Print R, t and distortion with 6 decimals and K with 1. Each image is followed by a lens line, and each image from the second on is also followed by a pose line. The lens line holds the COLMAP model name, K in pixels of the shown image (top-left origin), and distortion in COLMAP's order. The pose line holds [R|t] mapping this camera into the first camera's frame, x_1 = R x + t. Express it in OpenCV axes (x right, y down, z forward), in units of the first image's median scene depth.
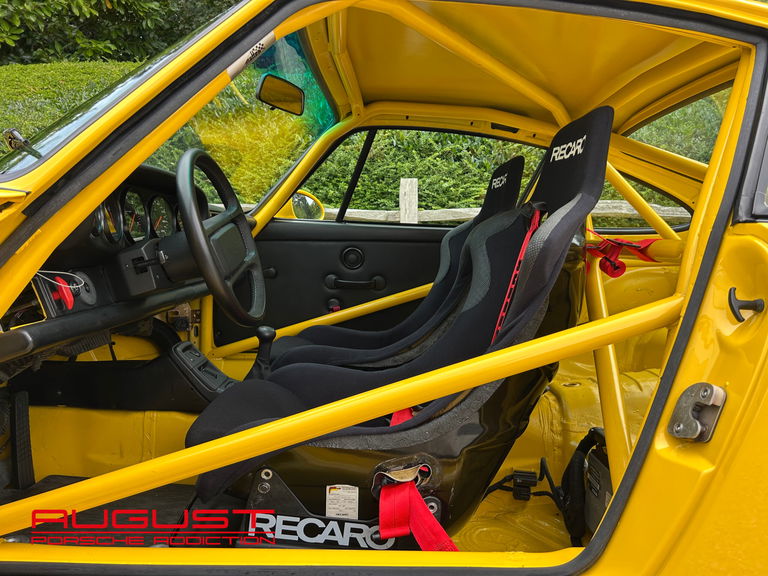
lens RADIAL K [[587.7, 0, 385.1], [0, 587.7, 286.2], [0, 0, 1]] dist [0.037751, -0.020282]
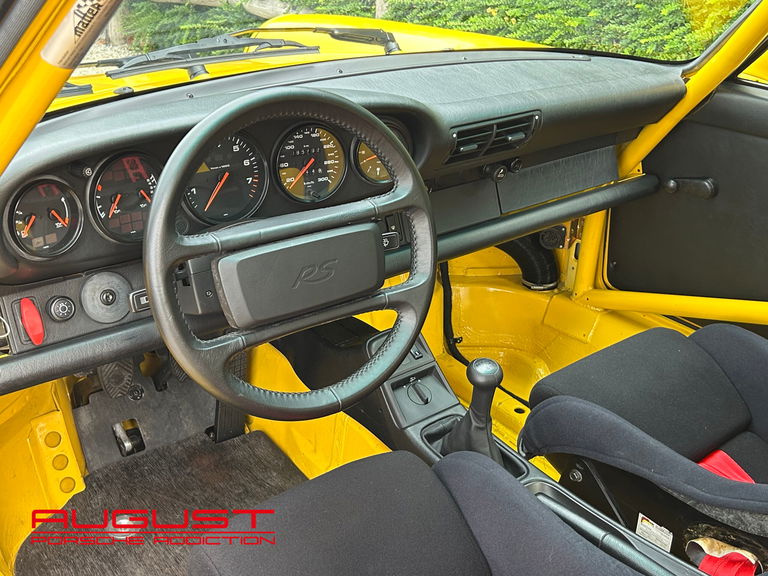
lens RADIAL K [[860.0, 0, 384.4], [0, 860.0, 283.5], [0, 0, 1]] dist [0.110342, 0.000000]
pose [[0.611908, 0.331807, -0.717965, 0.425449], [-0.076688, 0.928361, 0.363682, -0.413937], [0.787203, -0.167480, 0.593517, 0.661935]]
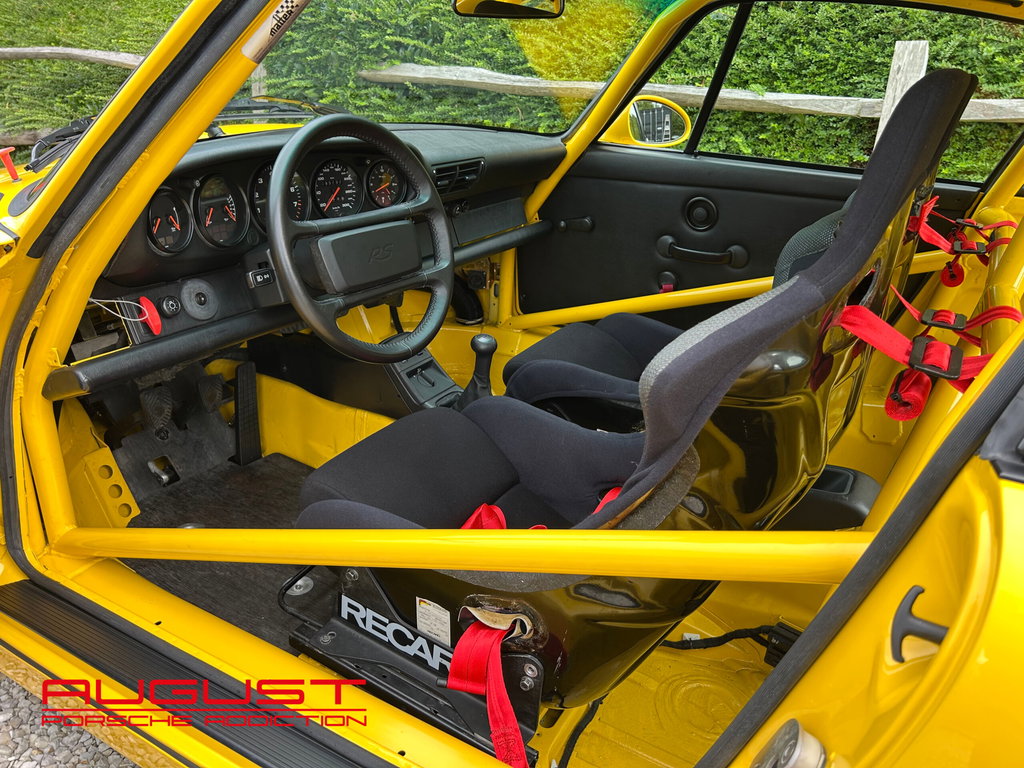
lens RADIAL K [[783.6, 0, 513.6], [0, 783.6, 386.3], [0, 0, 1]] dist [0.037751, -0.020282]
pose [[0.857226, 0.204286, -0.472685, 0.448220], [-0.055632, 0.949308, 0.309384, -0.257715], [0.511927, -0.238916, 0.825137, 0.269362]]
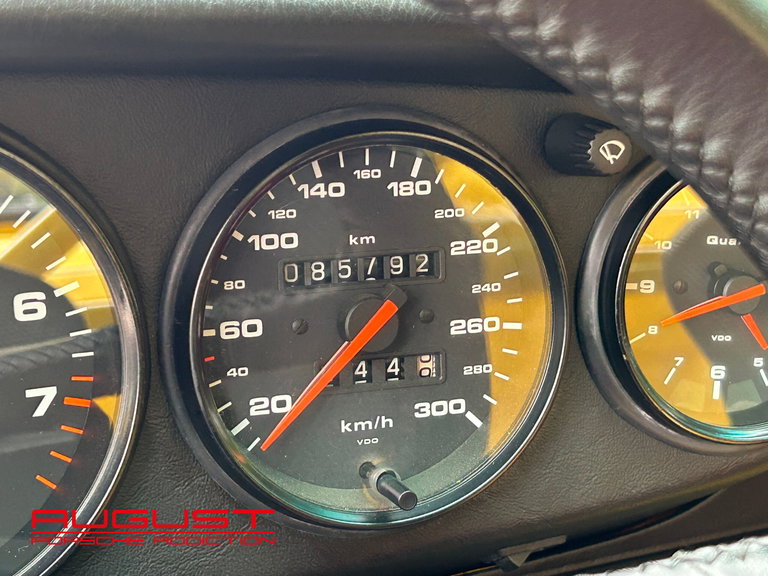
lens RADIAL K [[1637.2, 0, 360.4], [0, 1637.2, 287.5], [0, 0, 1]] dist [0.411428, 0.000000]
pose [[0.466689, 0.201099, -0.861255, -0.132090], [-0.073946, 0.979269, 0.188585, -0.232501], [0.881325, -0.024324, 0.471884, 1.075781]]
